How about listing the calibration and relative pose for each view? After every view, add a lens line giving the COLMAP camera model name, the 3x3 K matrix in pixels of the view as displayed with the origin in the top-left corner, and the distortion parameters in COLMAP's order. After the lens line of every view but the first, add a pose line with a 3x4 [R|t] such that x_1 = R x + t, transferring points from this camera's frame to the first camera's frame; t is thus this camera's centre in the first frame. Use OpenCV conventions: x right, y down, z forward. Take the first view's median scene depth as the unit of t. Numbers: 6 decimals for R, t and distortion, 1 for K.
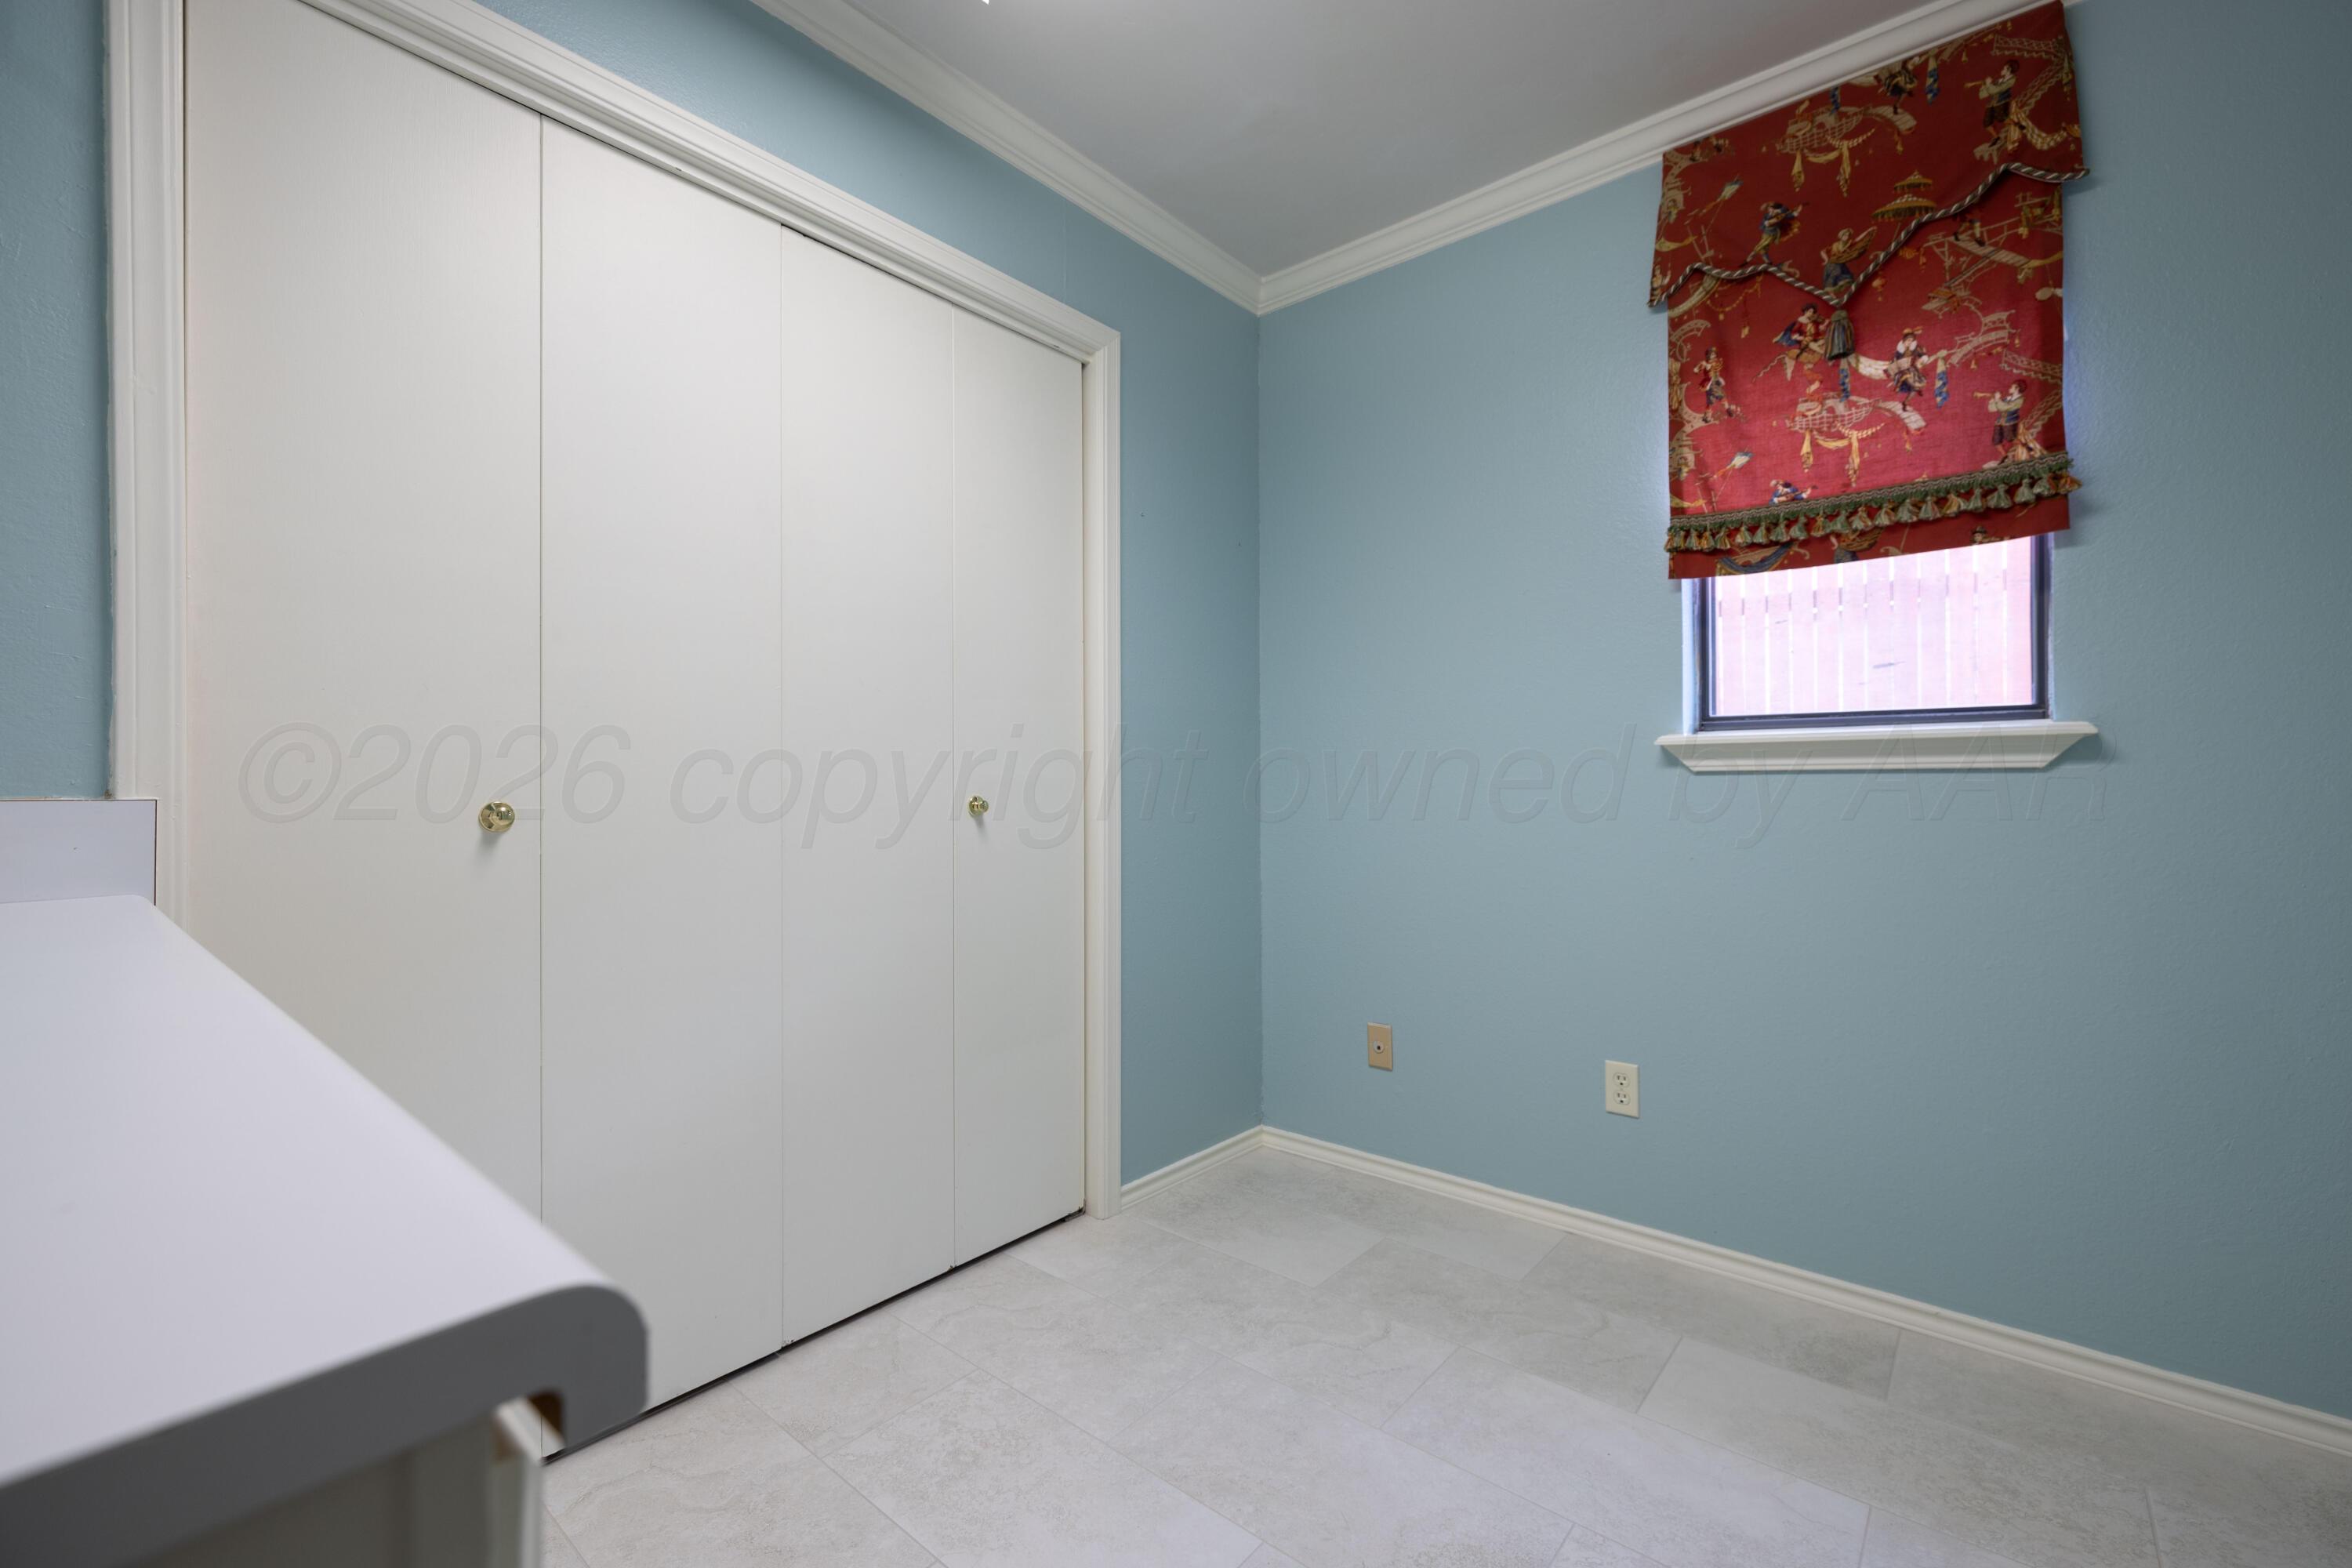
lens RADIAL K [[1003.7, 0, 1175.1], [0, 1003.7, 797.5], [0, 0, 1]] dist [0.001529, -0.001204]
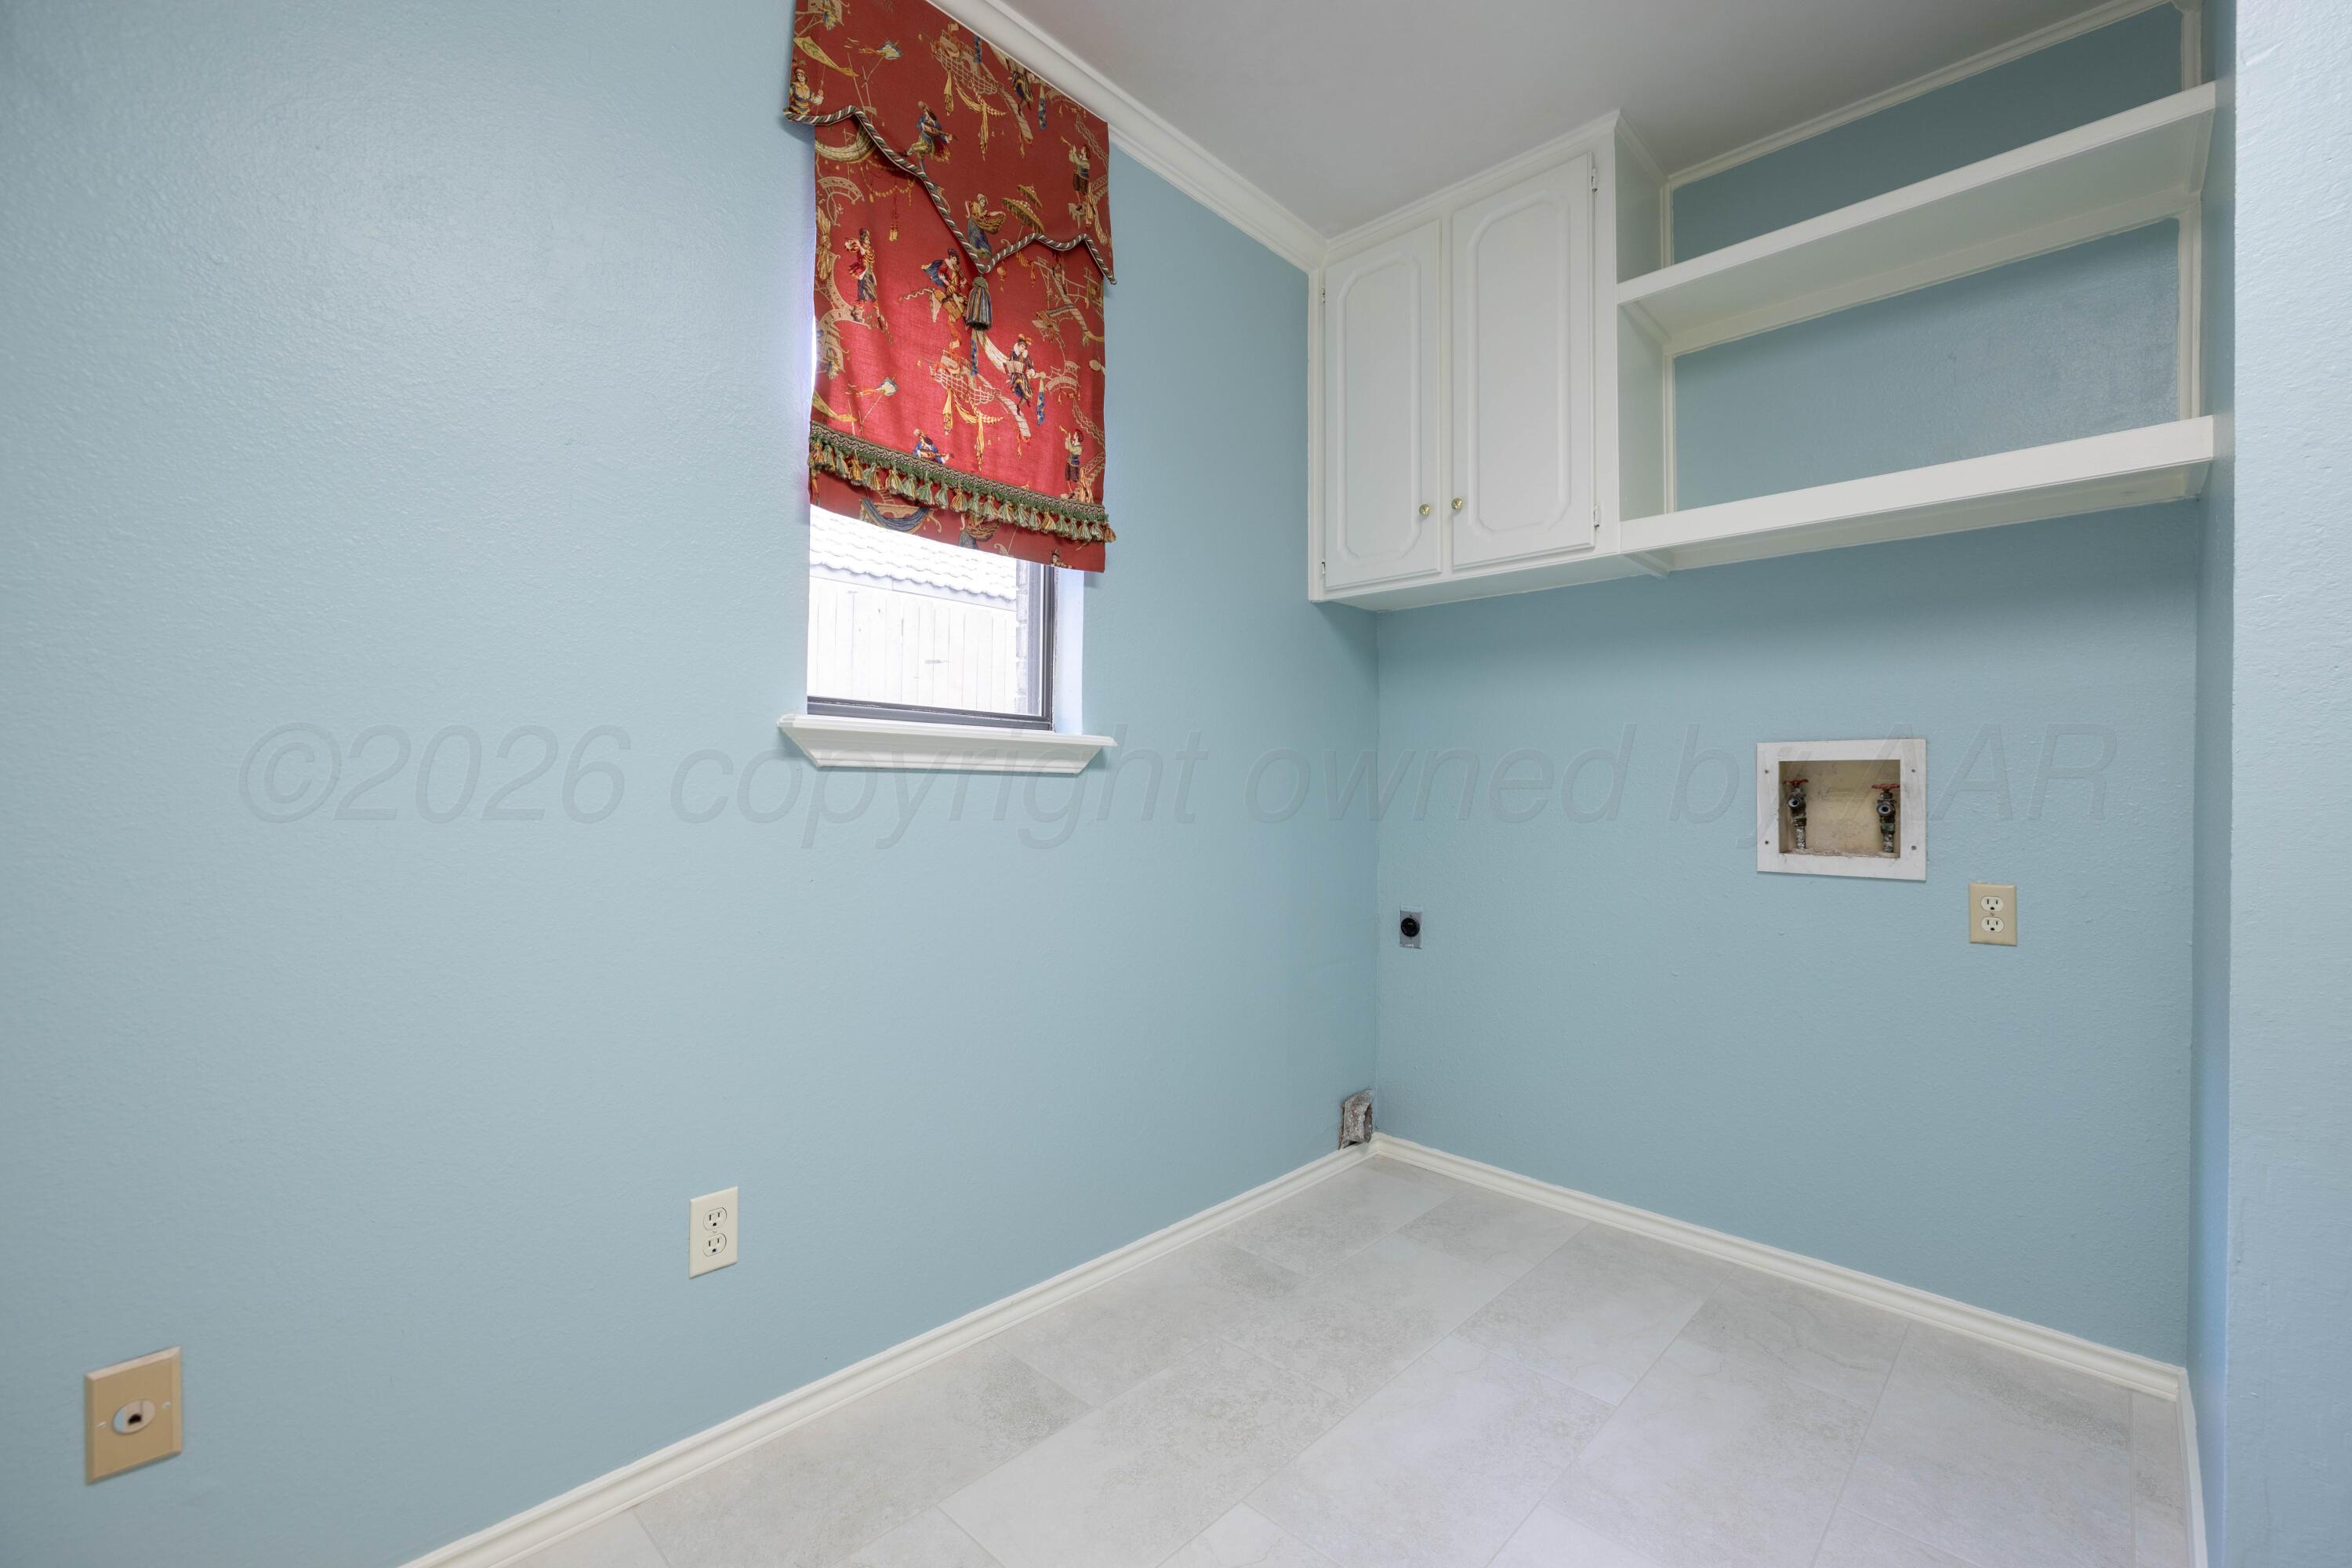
lens RADIAL K [[1003.7, 0, 1175.7], [0, 1003.7, 775.6], [0, 0, 1]] dist [0.001529, -0.001204]
pose [[0.041388, 0.013028, 0.999058, -0.250674], [-0.011447, 0.999856, -0.012564, -0.012642], [-0.999078, -0.010916, 0.041531, 0.757852]]
